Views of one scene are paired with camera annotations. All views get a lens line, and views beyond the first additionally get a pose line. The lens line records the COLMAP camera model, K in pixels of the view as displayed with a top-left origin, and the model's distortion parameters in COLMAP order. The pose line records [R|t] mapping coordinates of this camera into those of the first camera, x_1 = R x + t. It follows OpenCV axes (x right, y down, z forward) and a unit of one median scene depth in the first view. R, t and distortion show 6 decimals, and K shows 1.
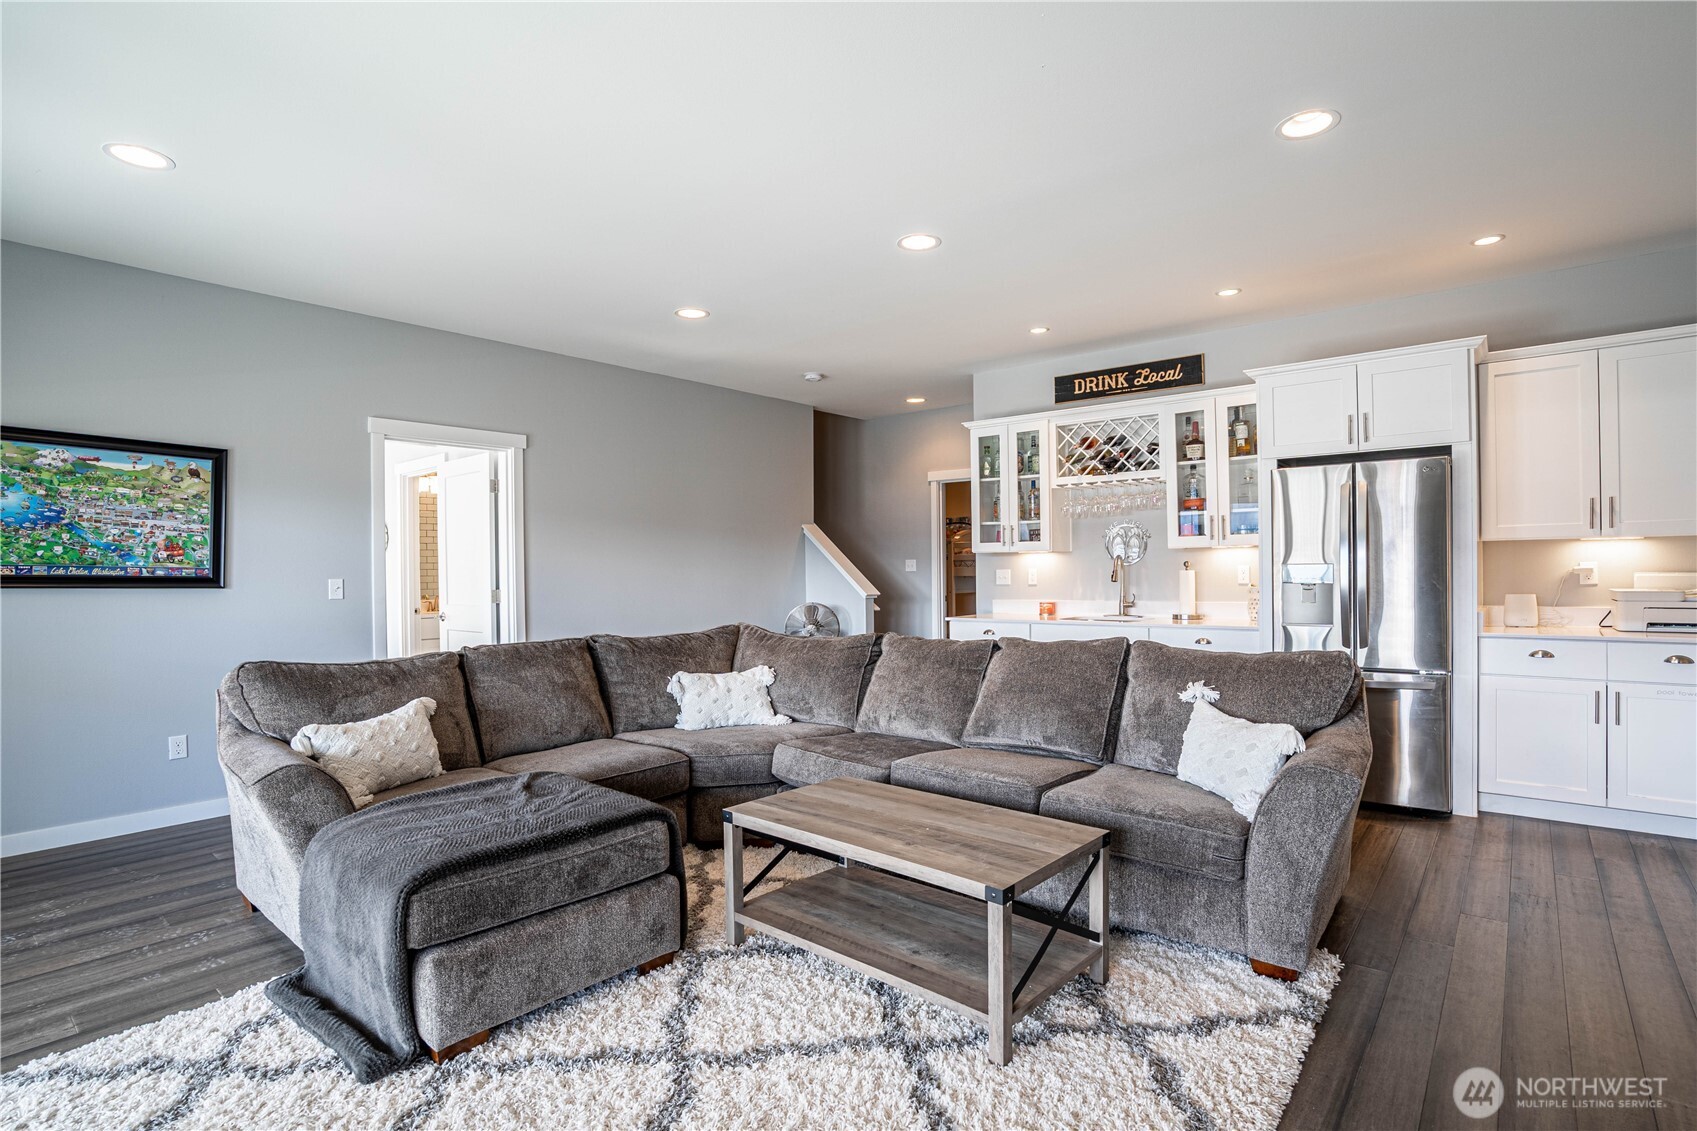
lens RADIAL K [[815.6, 0, 848.5], [0, 815.6, 565.5], [0, 0, 1]] dist [0.002449, 0.000997]
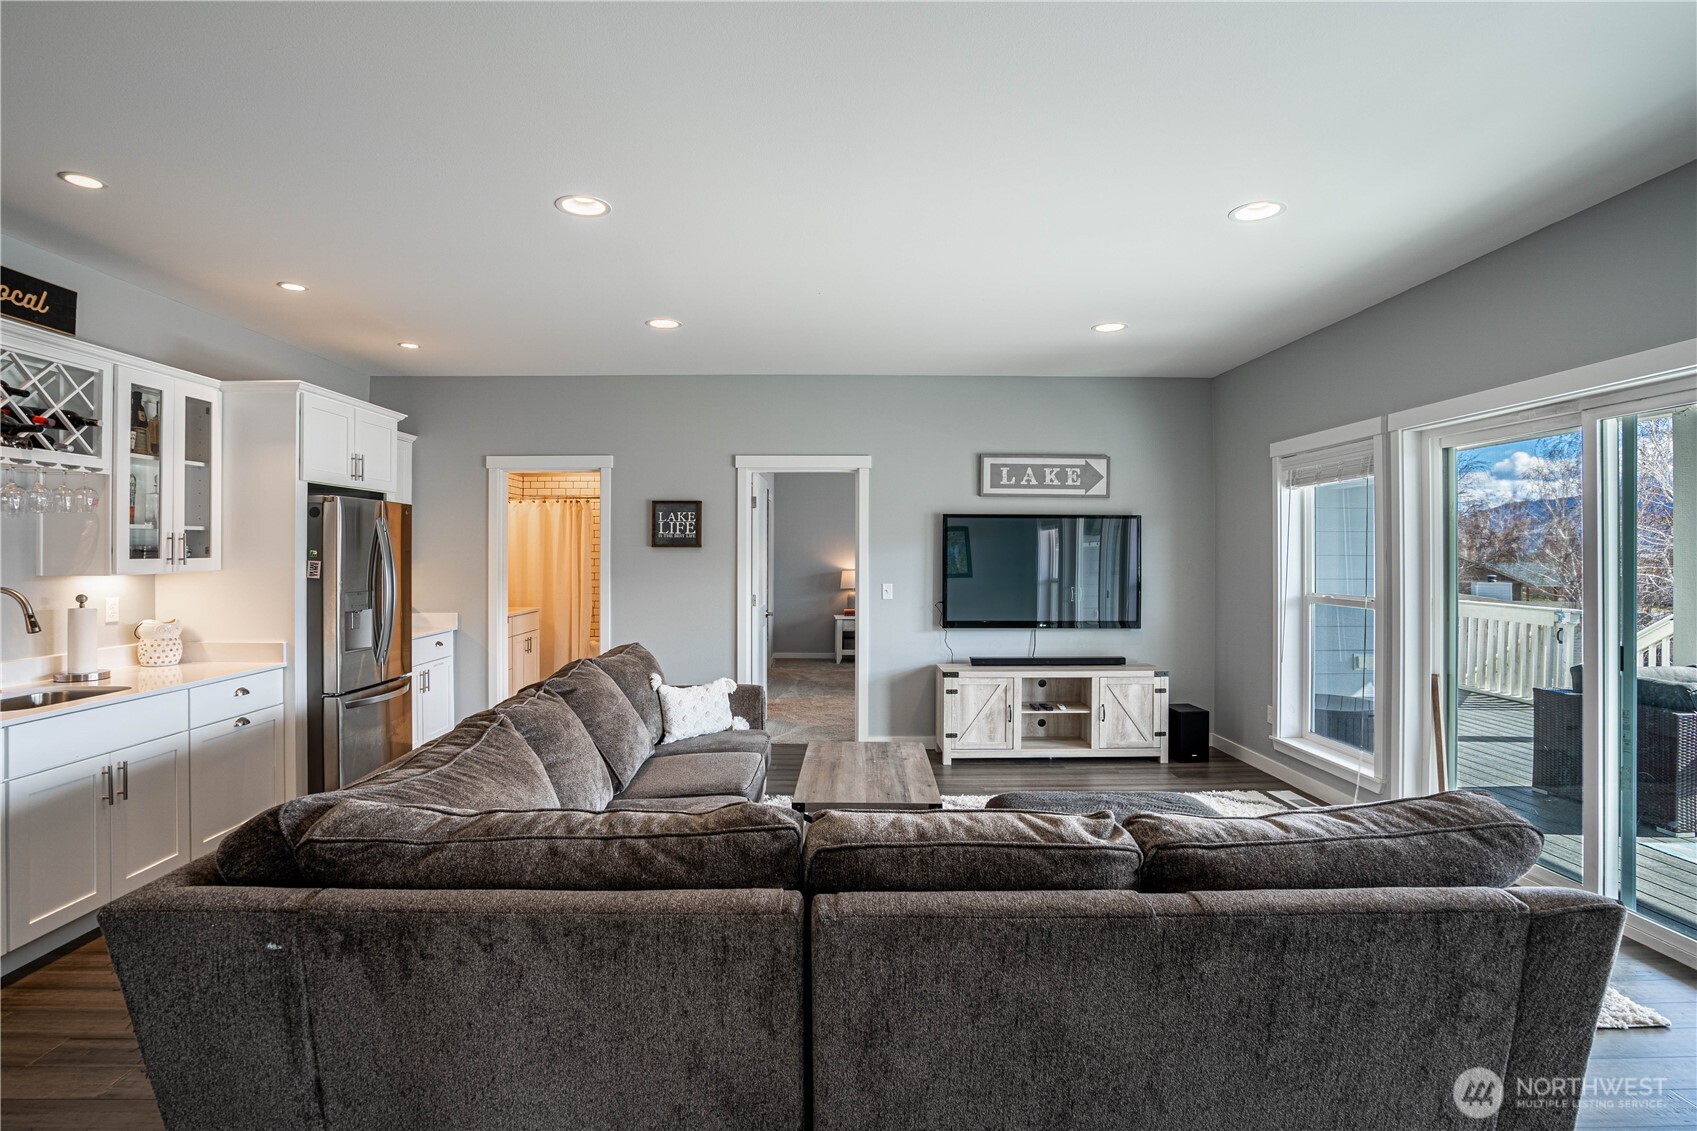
lens RADIAL K [[798.3, 0, 848.5], [0, 798.3, 565.5], [0, 0, 1]] dist [-0.026270, 0.021505]
pose [[-0.534259, 0.010046, 0.845261, -0.450418], [0.008460, 0.999943, -0.006537, -0.018900], [-0.845279, 0.003659, -0.534313, 0.770156]]
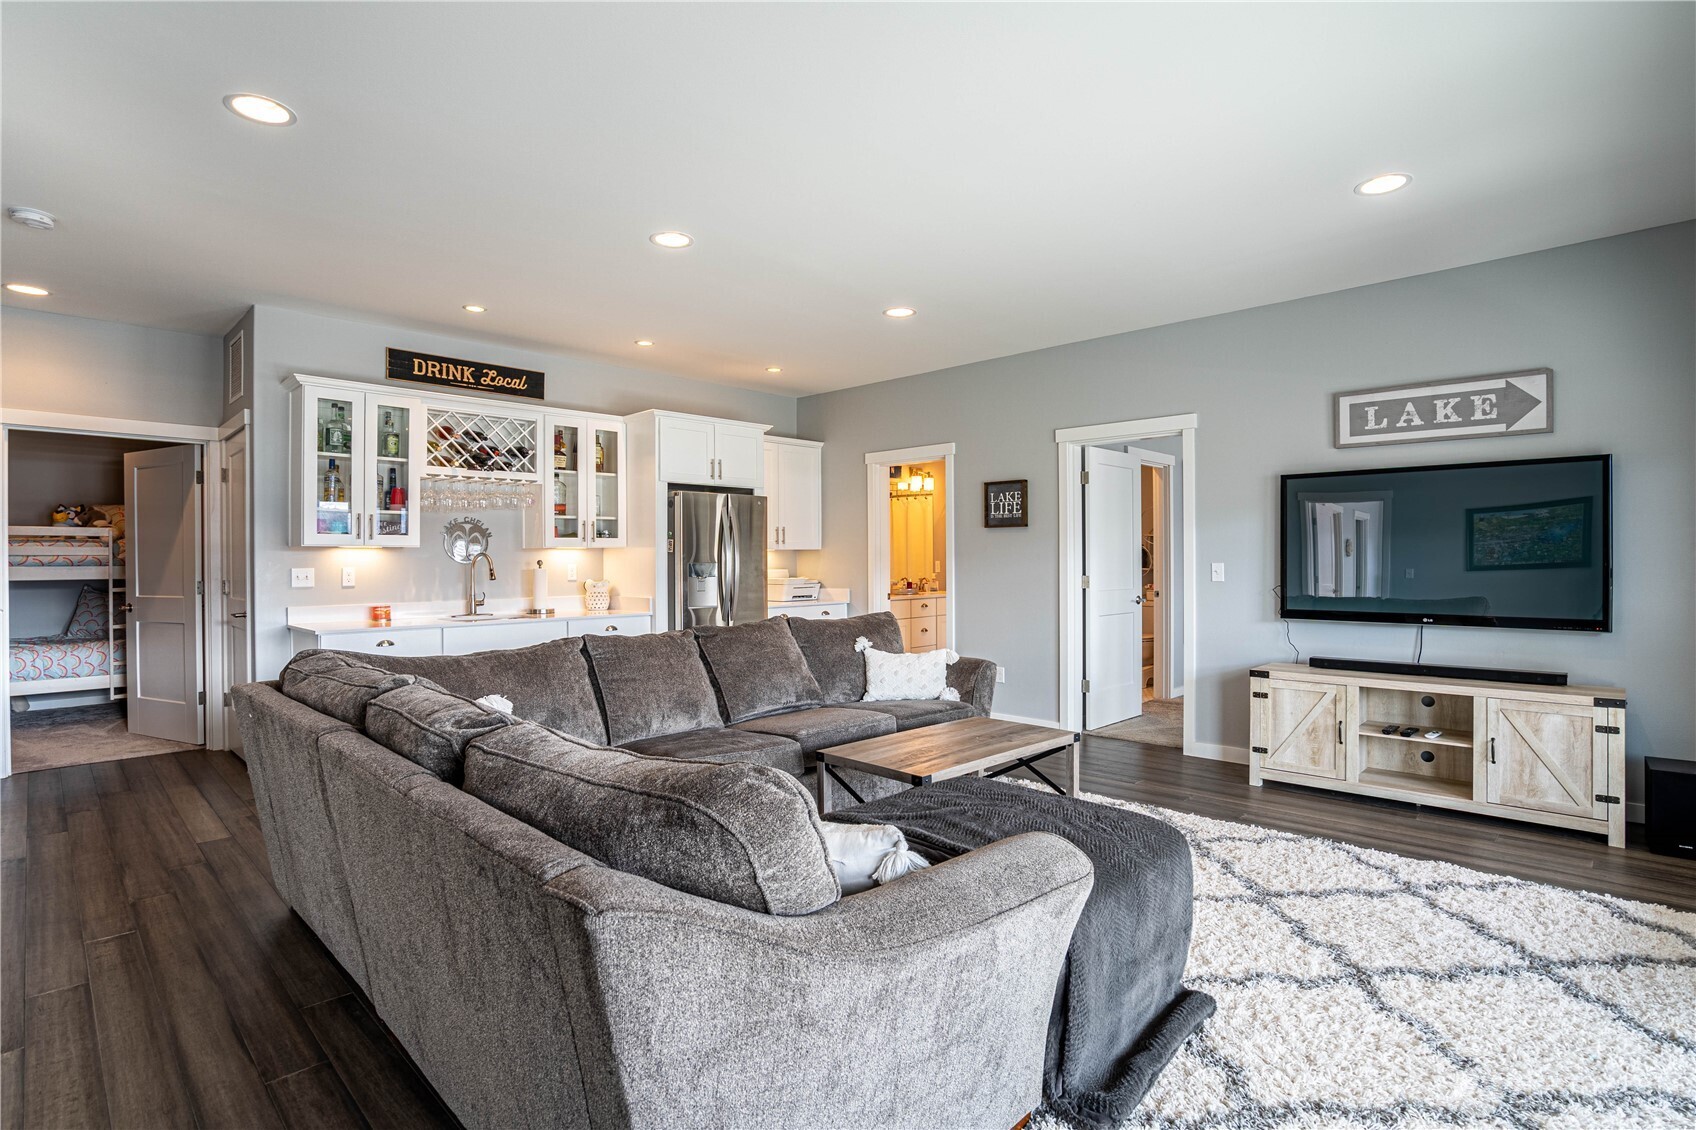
lens RADIAL K [[786.6, 0, 848.0], [0, 786.6, 565.0], [0, 0, 1]] dist [-0.003031, 0.000009]
pose [[0.161862, 0.005432, 0.986798, -0.522086], [0.001285, 0.999983, -0.005715, 0.007562], [-0.986813, 0.002193, 0.161852, 0.398678]]
